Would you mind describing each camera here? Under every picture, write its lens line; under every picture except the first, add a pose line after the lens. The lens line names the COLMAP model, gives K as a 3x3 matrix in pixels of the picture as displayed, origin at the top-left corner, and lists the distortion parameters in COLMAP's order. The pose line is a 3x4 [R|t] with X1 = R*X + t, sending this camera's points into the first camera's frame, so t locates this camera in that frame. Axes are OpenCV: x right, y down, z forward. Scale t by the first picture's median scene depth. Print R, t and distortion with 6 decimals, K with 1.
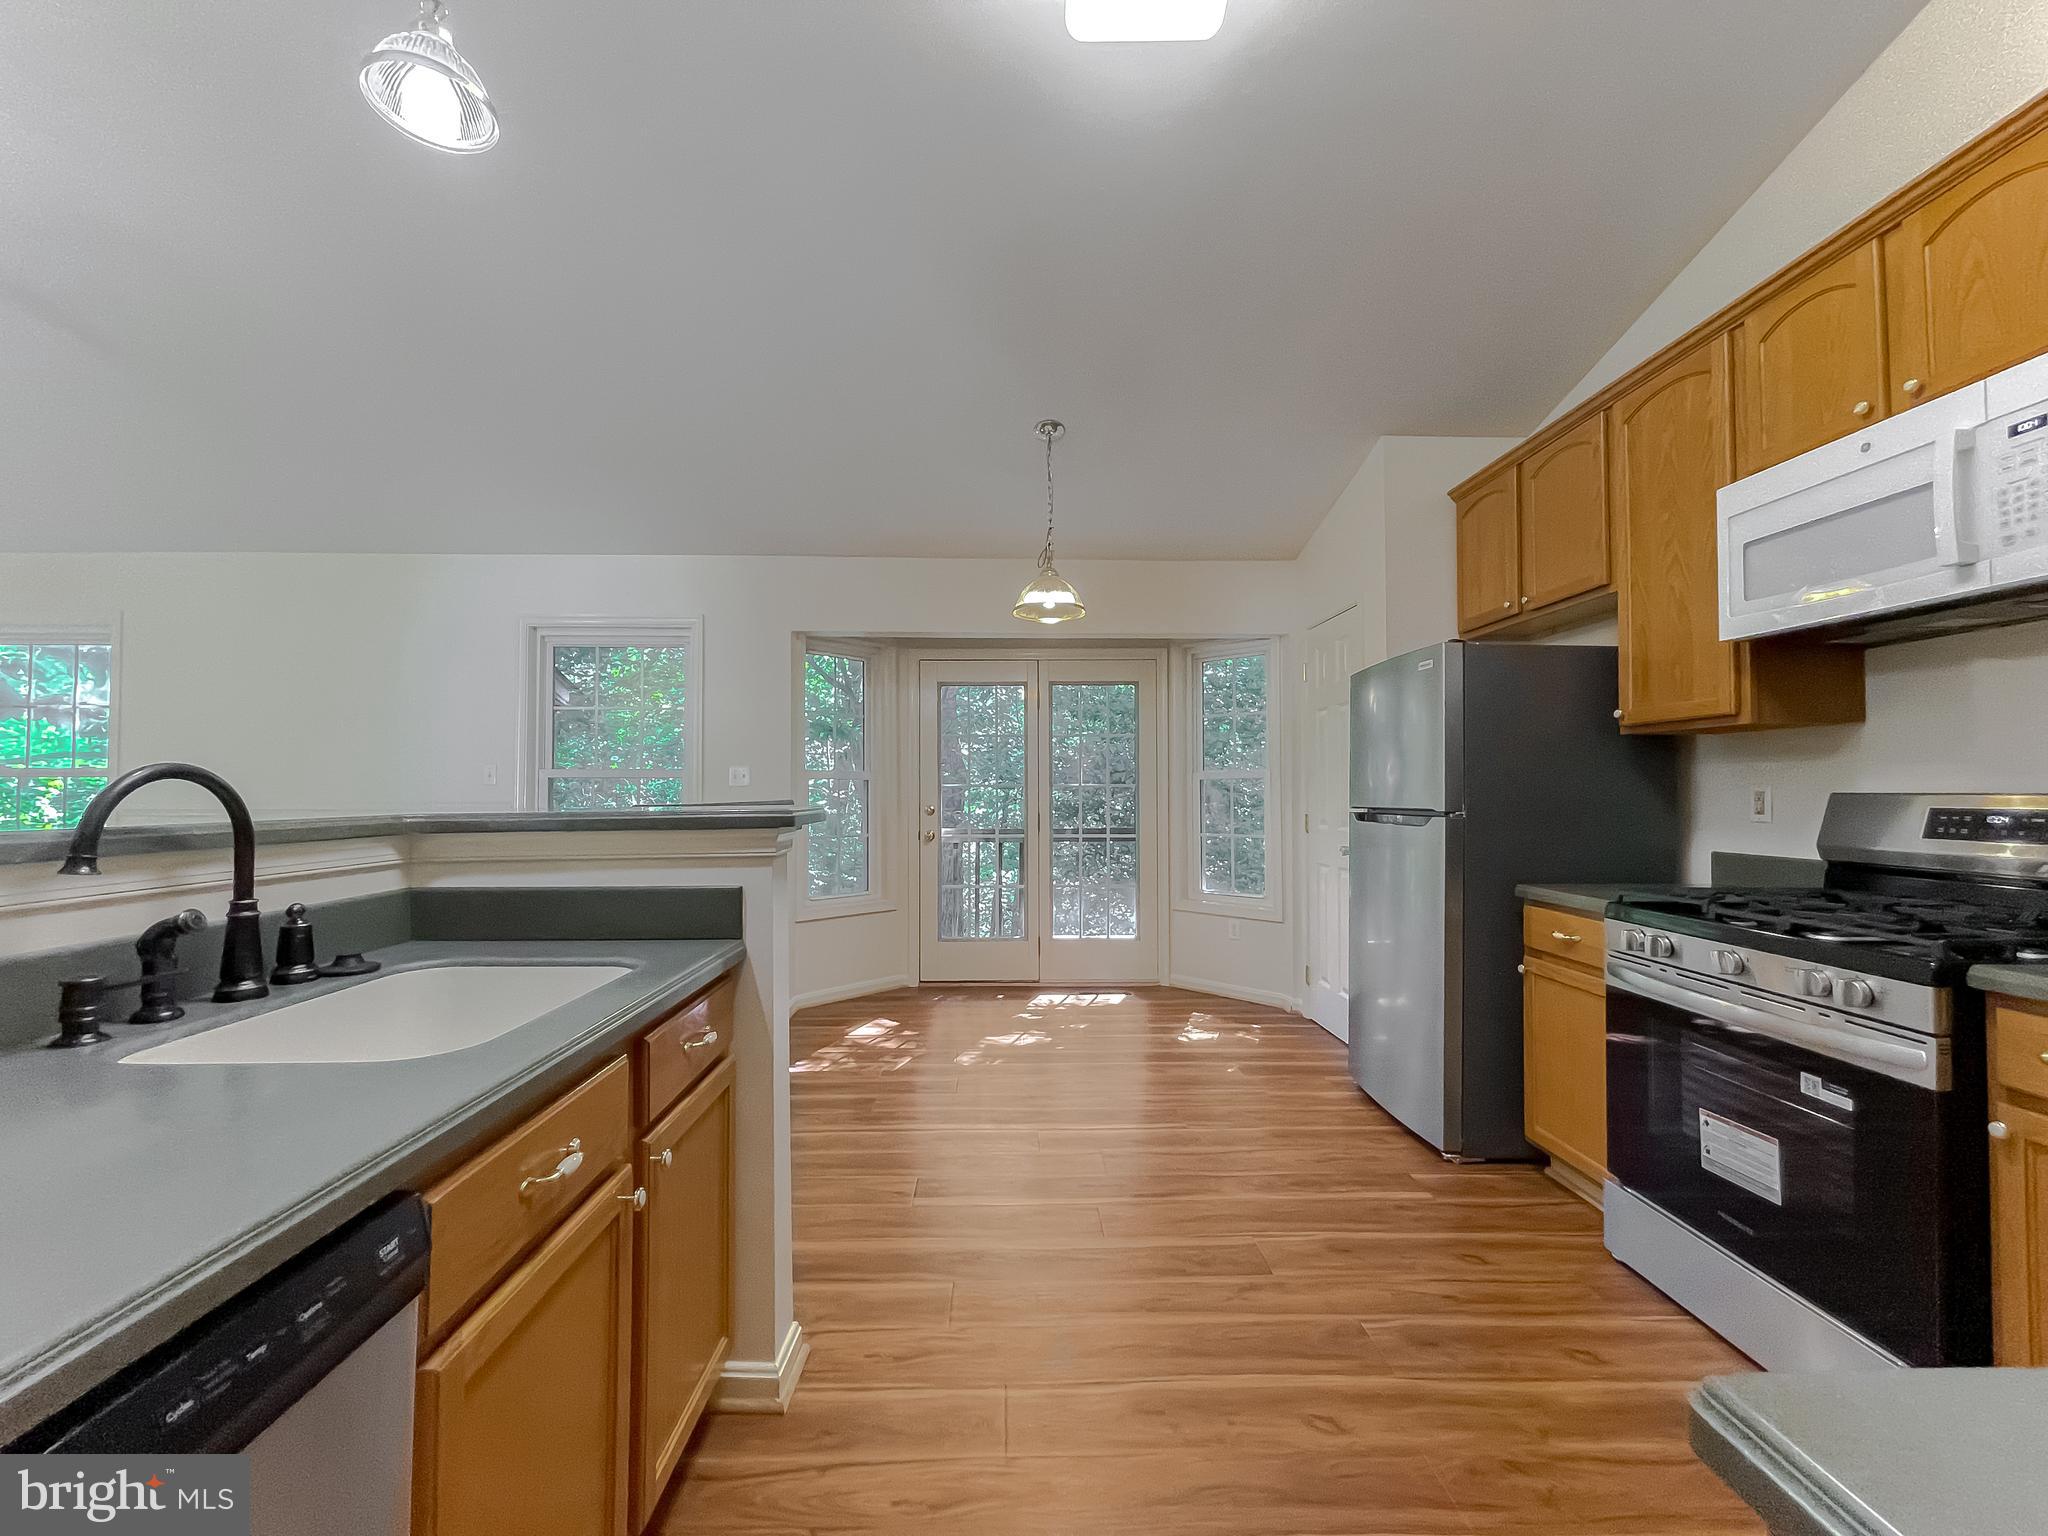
lens RADIAL K [[843.1, 0, 981.4], [0, 843.1, 771.1], [0, 0, 1]] dist [0.000051, 0.000010]
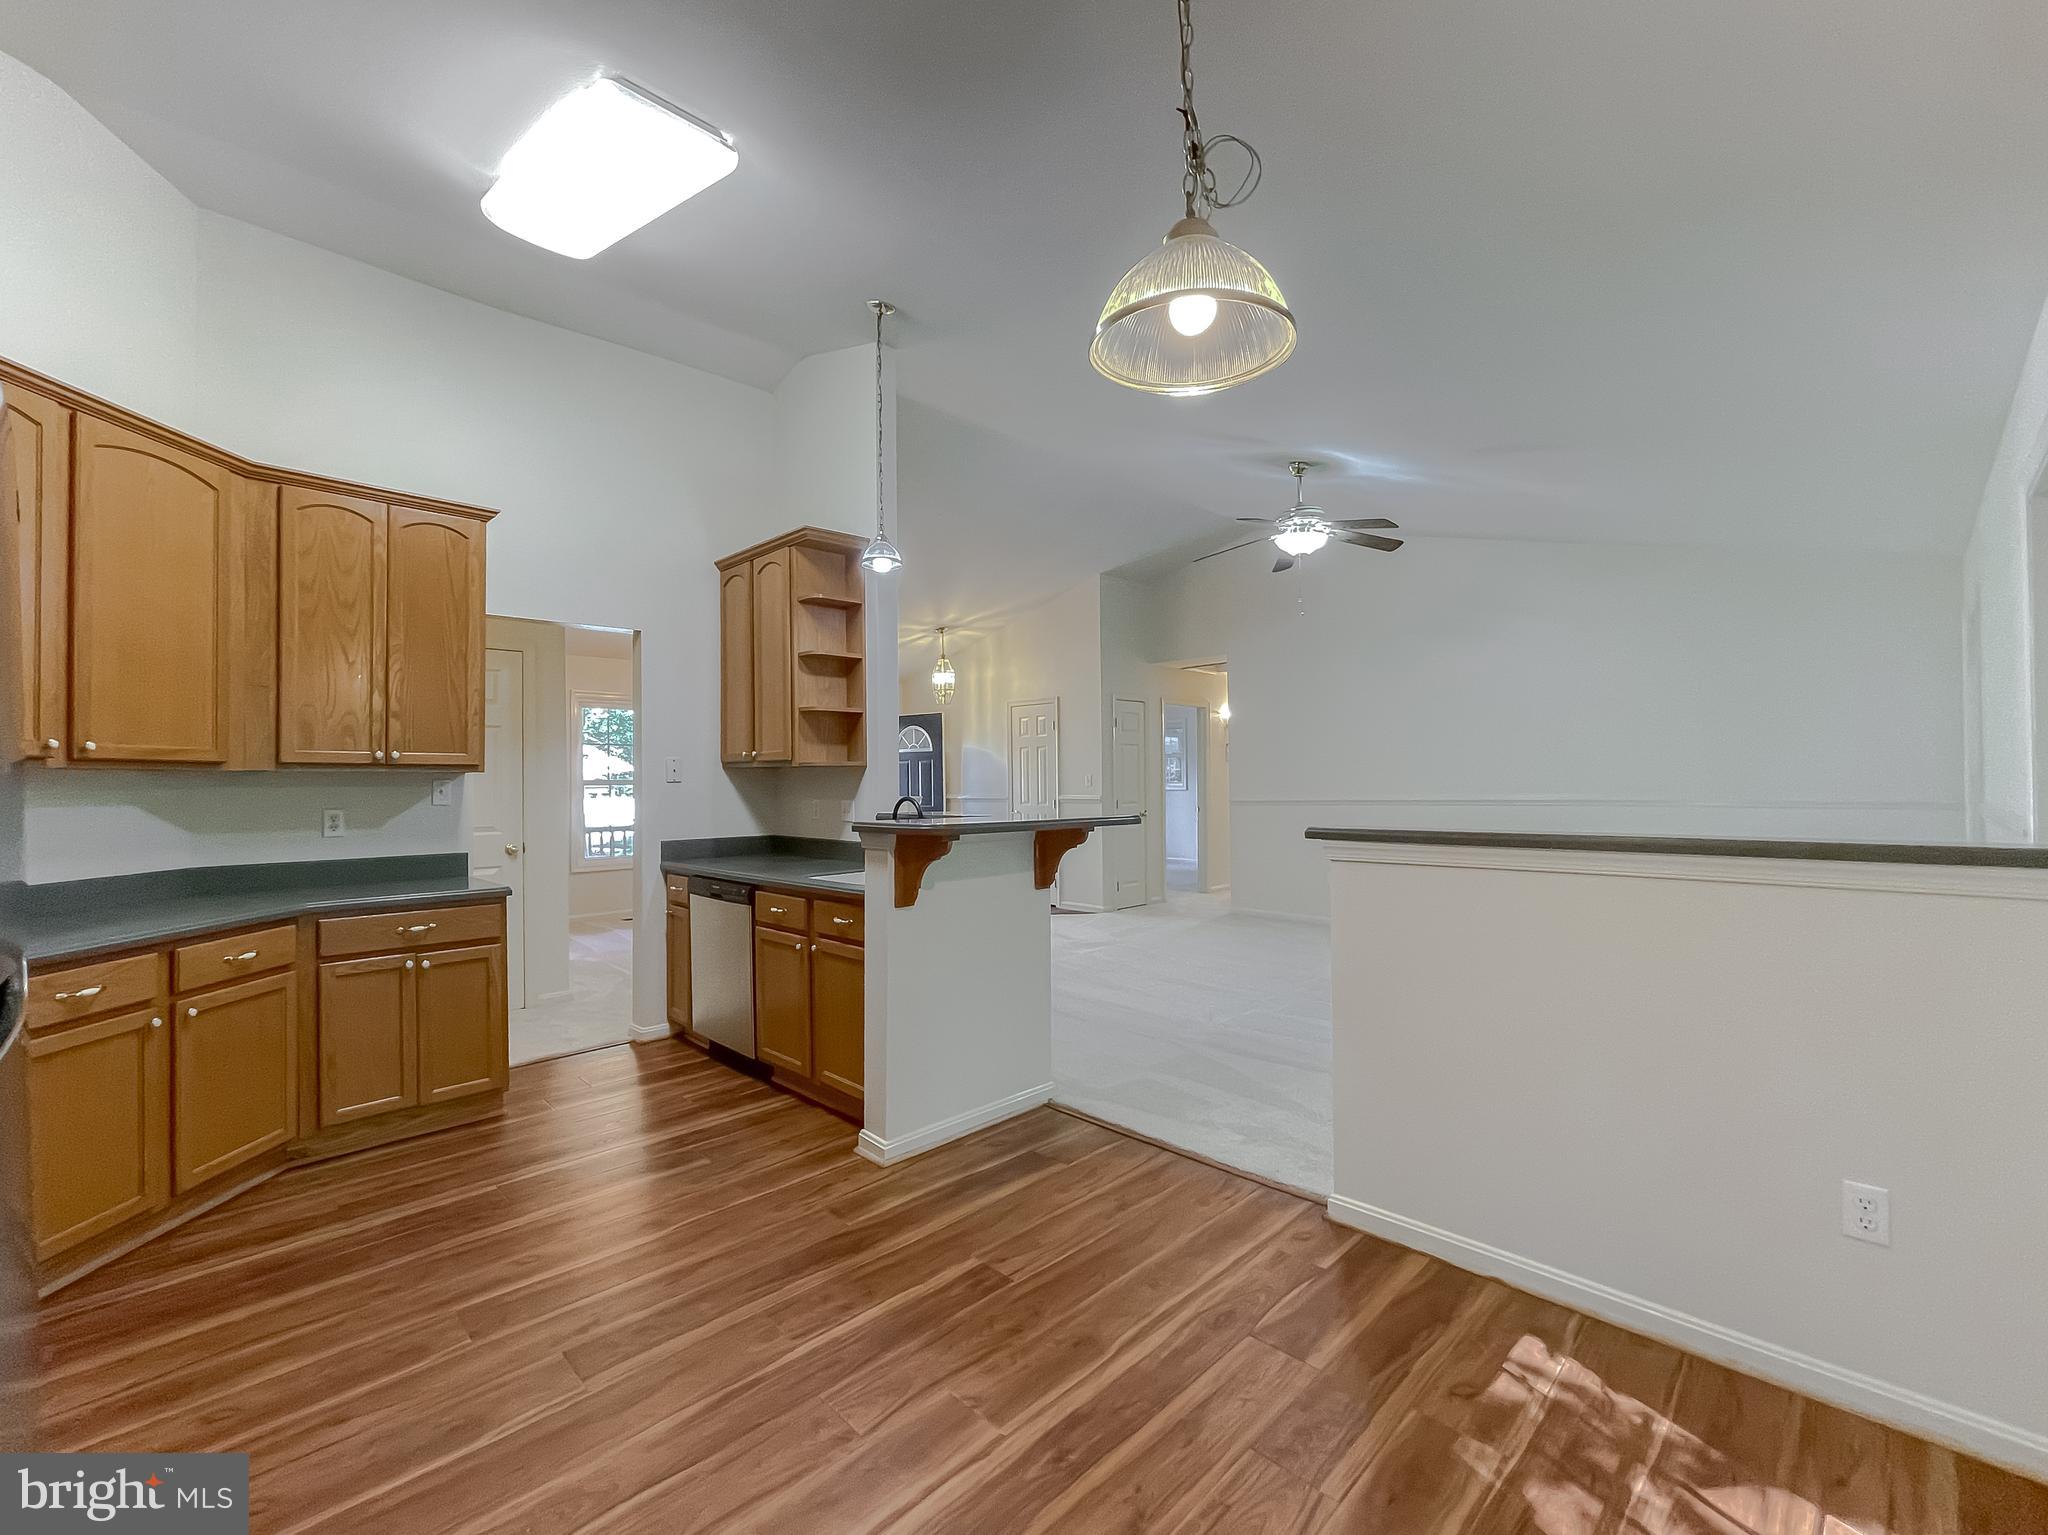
lens RADIAL K [[864.2, 0, 1018.2], [0, 864.2, 768.1], [0, 0, 1]] dist [-0.000657, 0.000021]
pose [[-0.707001, -0.003425, -0.707204, 0.677528], [0.026808, 0.999140, -0.031639, -0.000634], [0.706704, -0.041328, -0.706301, 2.094922]]
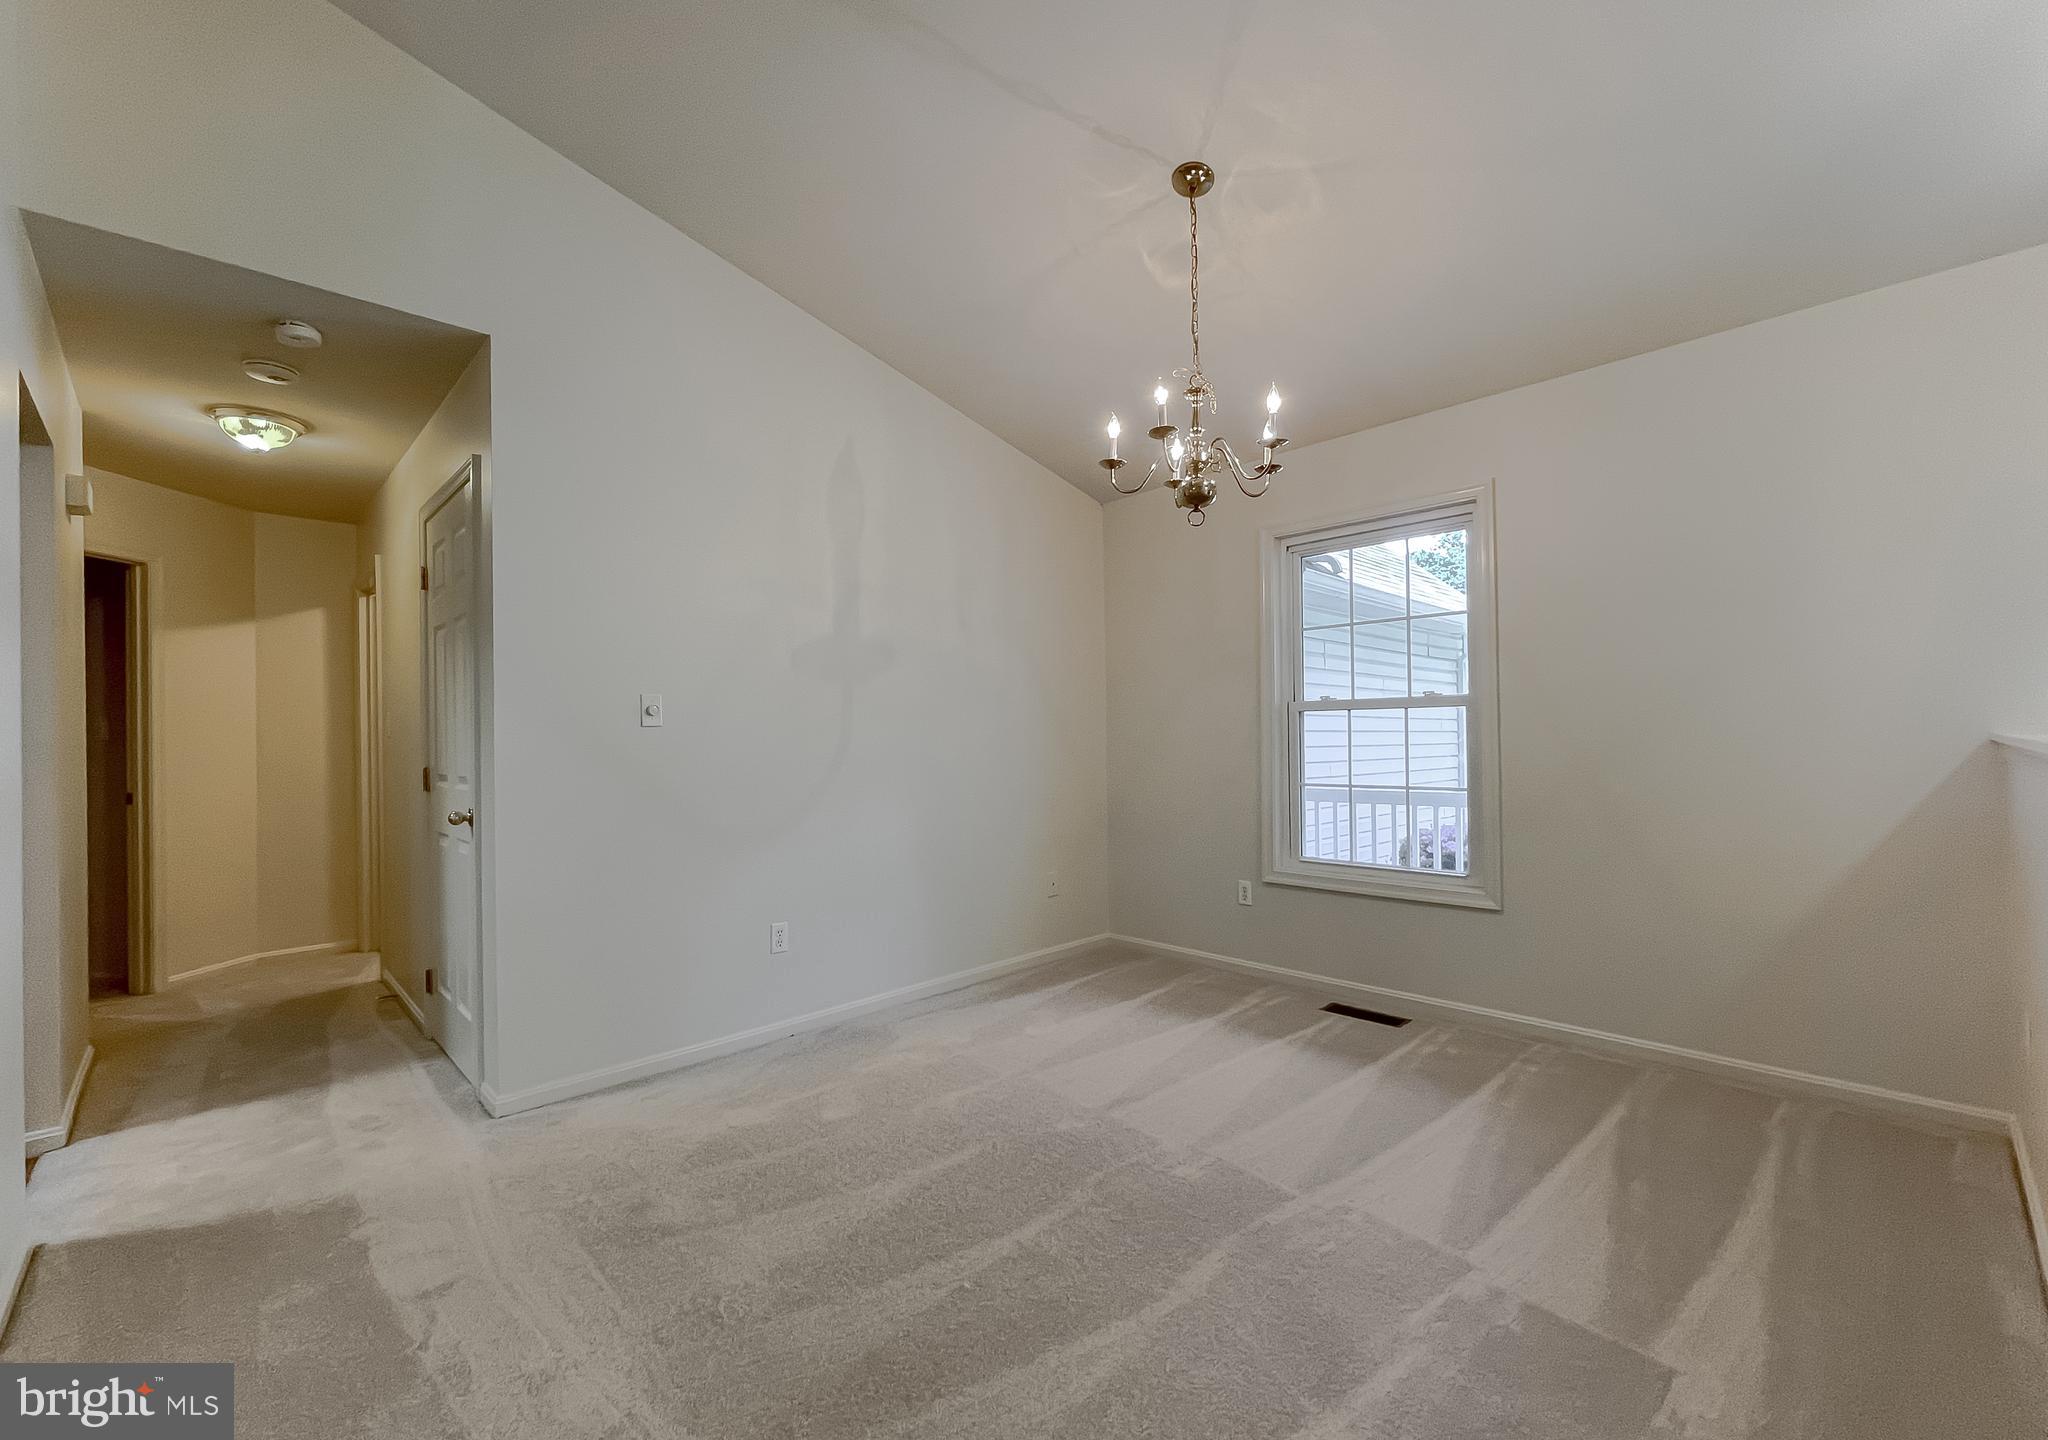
lens RADIAL K [[848.7, 0, 1031.0], [0, 848.7, 713.2], [0, 0, 1]] dist [0.000129, -0.000001]
pose [[-0.702021, 0.030036, 0.711522, -1.705471], [-0.002040, 0.999021, -0.044185, -0.000257], [-0.712153, -0.032470, -0.701273, -0.271505]]
